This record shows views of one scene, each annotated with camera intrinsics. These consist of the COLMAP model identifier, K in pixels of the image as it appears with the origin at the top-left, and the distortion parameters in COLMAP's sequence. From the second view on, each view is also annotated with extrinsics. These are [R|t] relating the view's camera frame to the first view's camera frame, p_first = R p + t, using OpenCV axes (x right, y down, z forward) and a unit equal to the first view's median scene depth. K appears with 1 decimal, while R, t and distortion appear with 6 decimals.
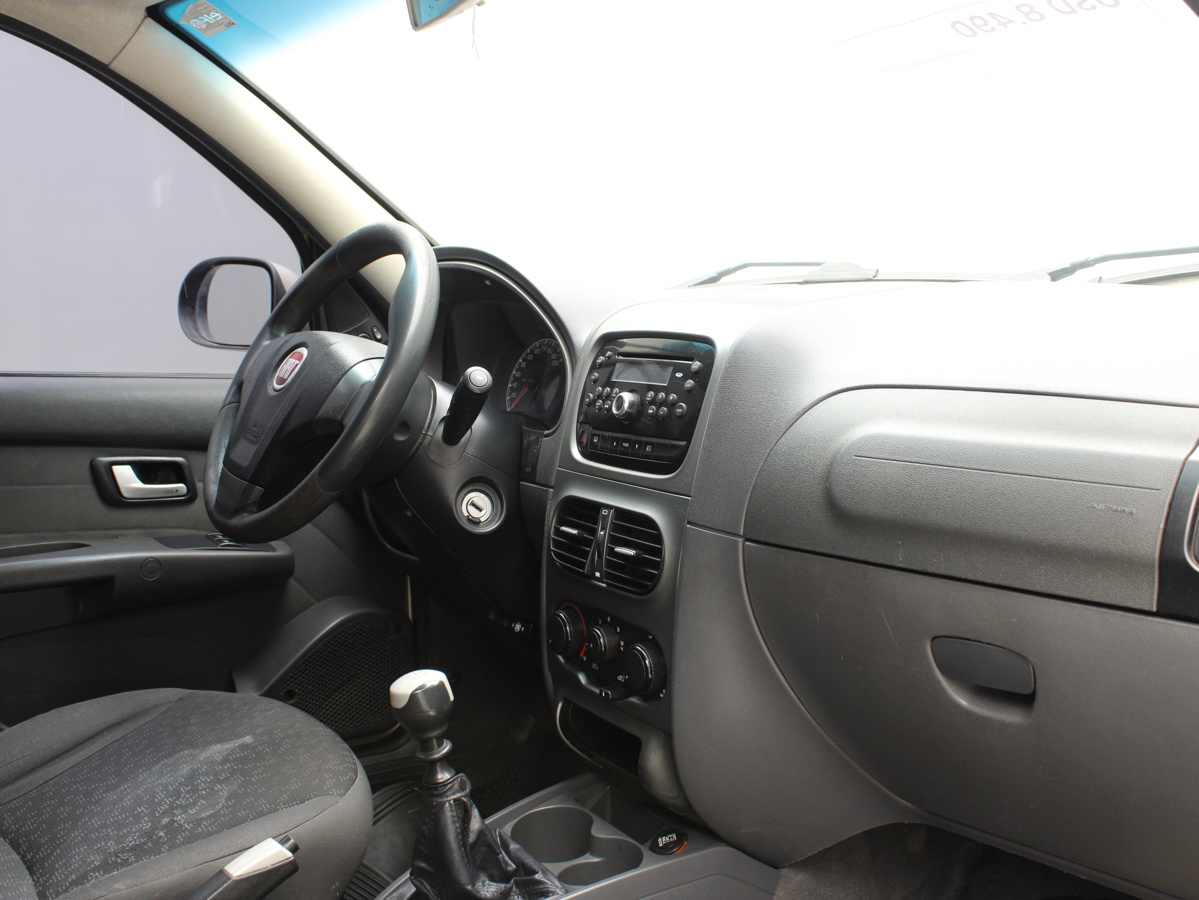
lens RADIAL K [[1280.7, 0, 599.5], [0, 1280.7, 450.0], [0, 0, 1]] dist [-0.144680, 0.003699]
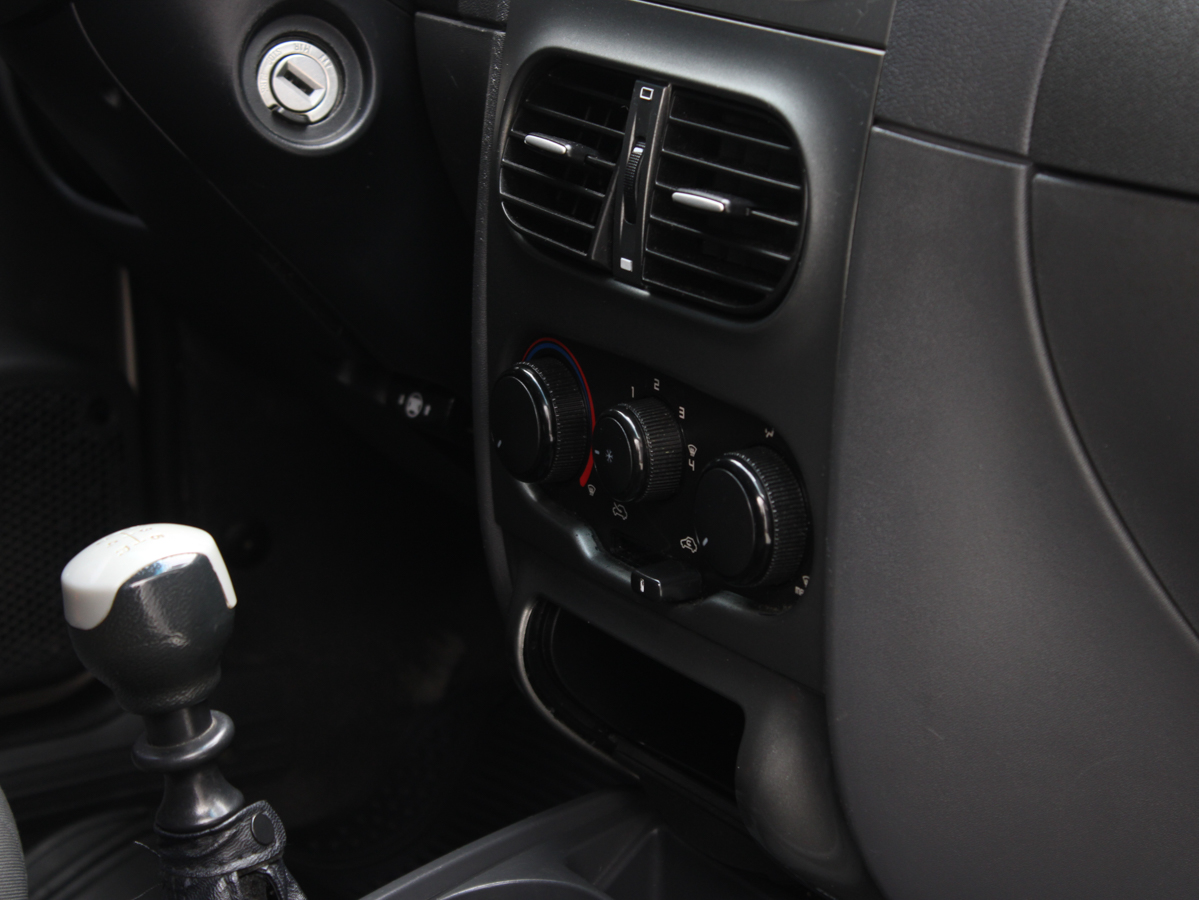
lens RADIAL K [[2954.0, 0, 599.5], [0, 2954.0, 450.0], [0, 0, 1]] dist [0.056376, 0.162760]
pose [[0.999916, -0.000095, -0.012938, 0.001808], [0.002144, 0.987365, 0.158451, 0.015262], [0.012760, -0.158465, 0.987282, 0.150910]]
